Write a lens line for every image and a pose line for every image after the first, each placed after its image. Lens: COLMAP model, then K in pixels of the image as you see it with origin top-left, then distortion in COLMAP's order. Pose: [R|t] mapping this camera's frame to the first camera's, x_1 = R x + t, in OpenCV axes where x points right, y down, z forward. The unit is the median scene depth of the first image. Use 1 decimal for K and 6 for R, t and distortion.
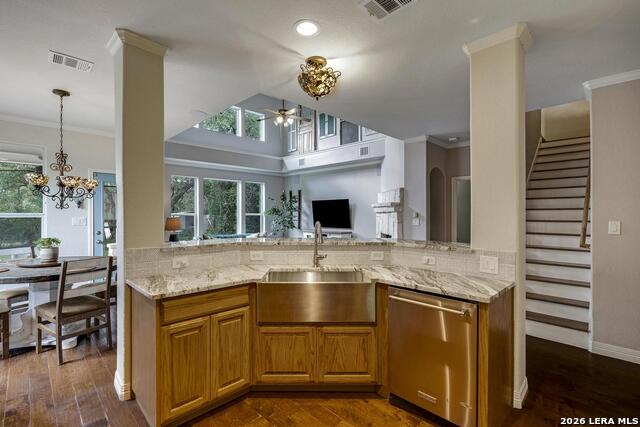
lens RADIAL K [[299.8, 0, 315.1], [0, 299.8, 213.7], [0, 0, 1]] dist [-0.003418, 0.000201]
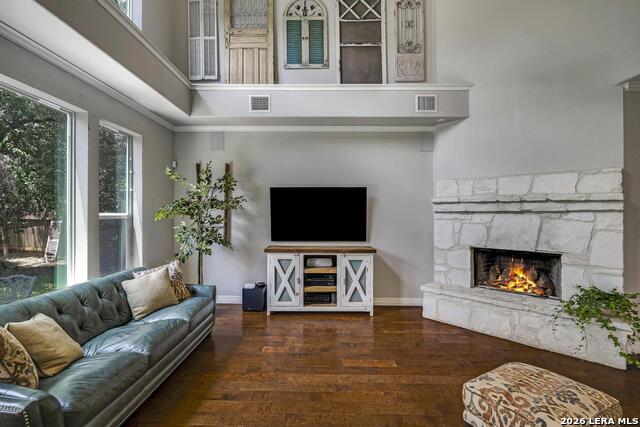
lens RADIAL K [[292.1, 0, 318.0], [0, 292.1, 213.4], [0, 0, 1]] dist [-0.004582, 0.000162]
pose [[0.700104, 0.004379, 0.714027, -0.304300], [-0.002345, 0.999990, -0.003833, 0.000909], [-0.714037, 0.001009, 0.700107, 0.622490]]
